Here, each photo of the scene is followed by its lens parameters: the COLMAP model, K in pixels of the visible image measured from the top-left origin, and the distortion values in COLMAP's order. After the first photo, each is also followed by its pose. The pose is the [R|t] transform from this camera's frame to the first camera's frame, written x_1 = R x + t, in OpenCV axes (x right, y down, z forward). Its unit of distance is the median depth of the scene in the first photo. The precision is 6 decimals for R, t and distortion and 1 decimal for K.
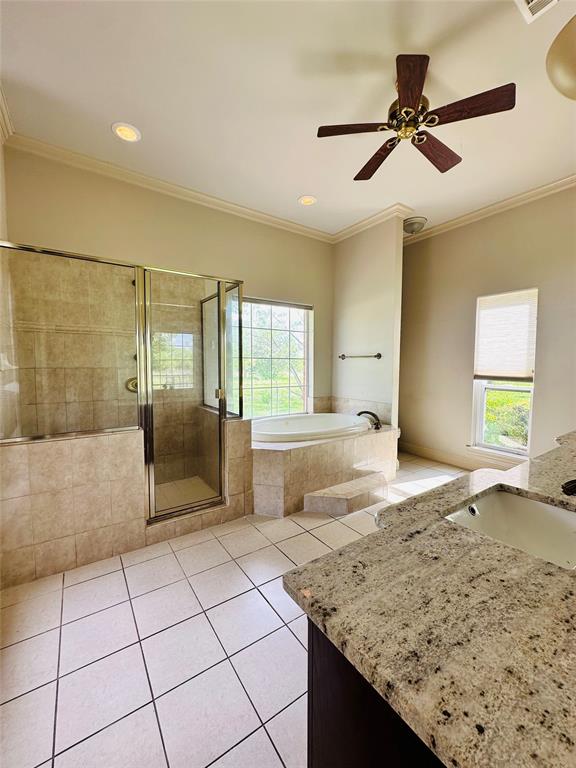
lens RADIAL K [[309.9, 0, 289.0], [0, 309.9, 383.0], [0, 0, 1]] dist [-0.000688, -0.000078]
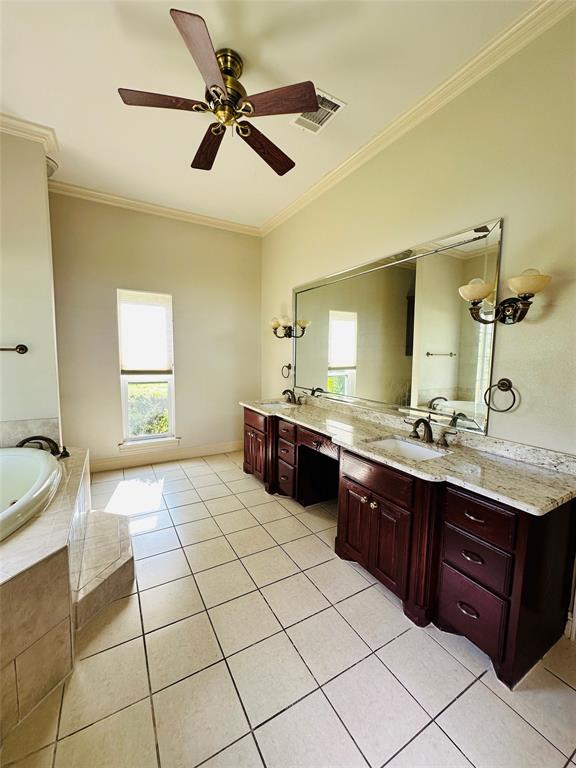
lens RADIAL K [[309.9, 0, 288.2], [0, 309.9, 383.5], [0, 0, 1]] dist [-0.000688, -0.000078]
pose [[0.081644, -0.098783, 0.991754, -0.350740], [0.048926, 0.994274, 0.095006, -0.056198], [-0.995460, 0.040765, 0.086010, 0.444234]]
